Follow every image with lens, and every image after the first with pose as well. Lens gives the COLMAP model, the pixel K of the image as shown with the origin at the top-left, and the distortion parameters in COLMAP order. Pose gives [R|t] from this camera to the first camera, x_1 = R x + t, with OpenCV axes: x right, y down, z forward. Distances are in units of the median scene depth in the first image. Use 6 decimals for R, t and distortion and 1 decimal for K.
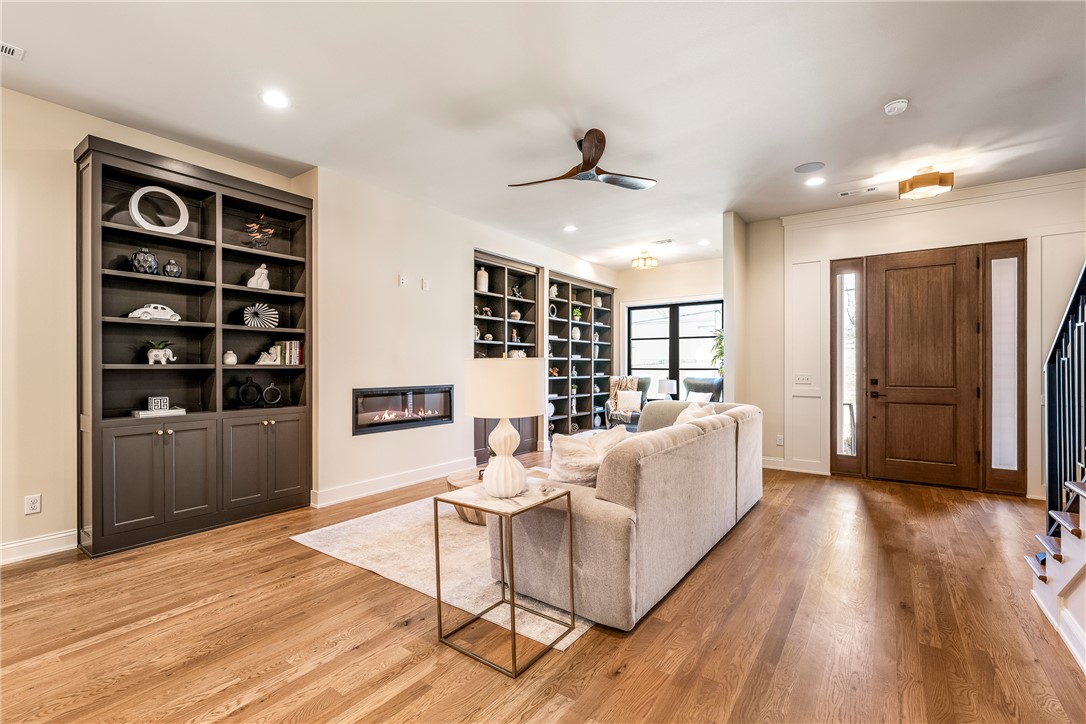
lens RADIAL K [[489.1, 0, 545.0], [0, 489.1, 361.8], [0, 0, 1]] dist [-0.001355, 0.000272]
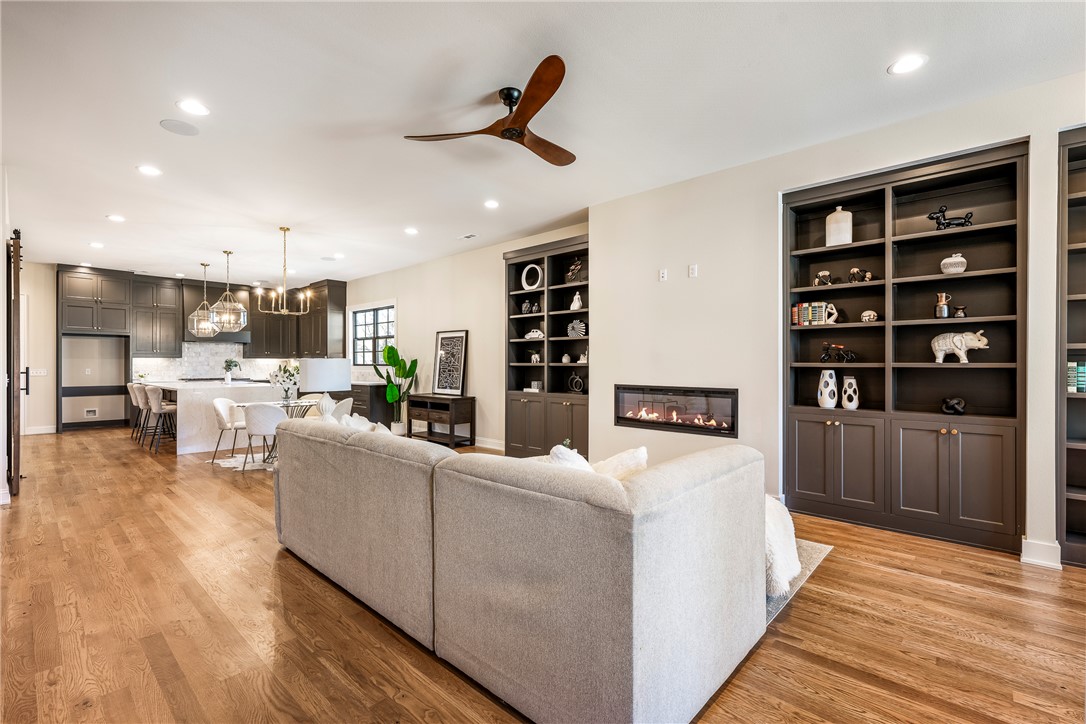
lens RADIAL K [[489.1, 0, 542.5], [0, 489.1, 368.4], [0, 0, 1]] dist [-0.001355, 0.000272]
pose [[-0.138255, 0.013420, -0.990306, 0.412933], [0.010572, 0.999871, 0.012074, 0.001042], [0.990340, -0.008800, -0.138379, 0.540028]]
